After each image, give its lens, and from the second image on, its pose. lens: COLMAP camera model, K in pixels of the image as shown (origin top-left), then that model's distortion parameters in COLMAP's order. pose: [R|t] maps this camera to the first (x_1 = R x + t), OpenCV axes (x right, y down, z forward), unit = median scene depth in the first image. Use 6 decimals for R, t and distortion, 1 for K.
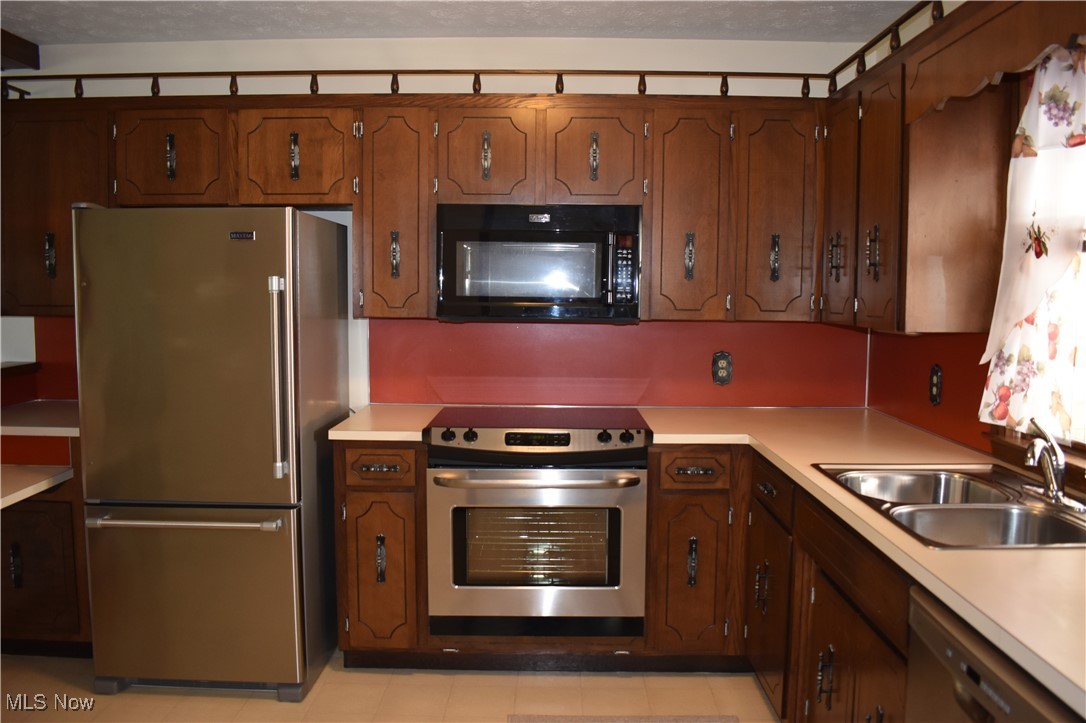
lens RADIAL K [[876.6, 0, 543.0], [0, 876.6, 361.5], [0, 0, 1]] dist [-0.072910, -0.007279]
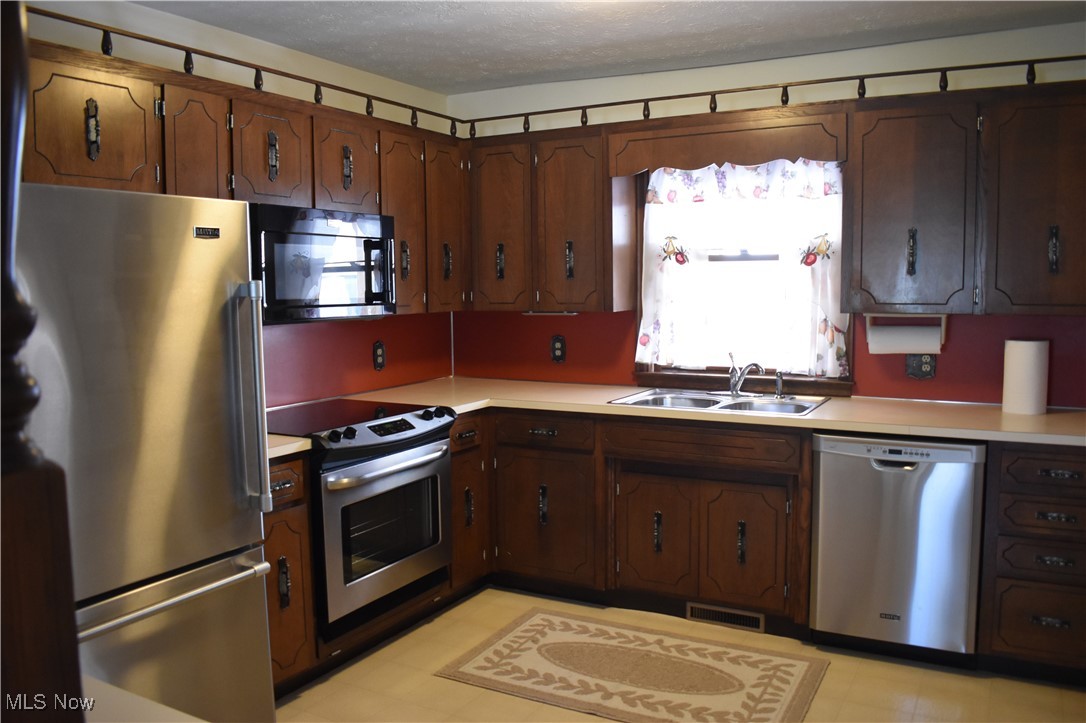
lens RADIAL K [[897.4, 0, 542.5], [0, 897.4, 352.9], [0, 0, 1]] dist [-0.000541, -0.005459]
pose [[0.476586, -0.084865, 0.875022, -0.880840], [0.088437, 0.994909, 0.048325, -0.041288], [-0.874668, 0.054353, 0.481665, 0.281464]]
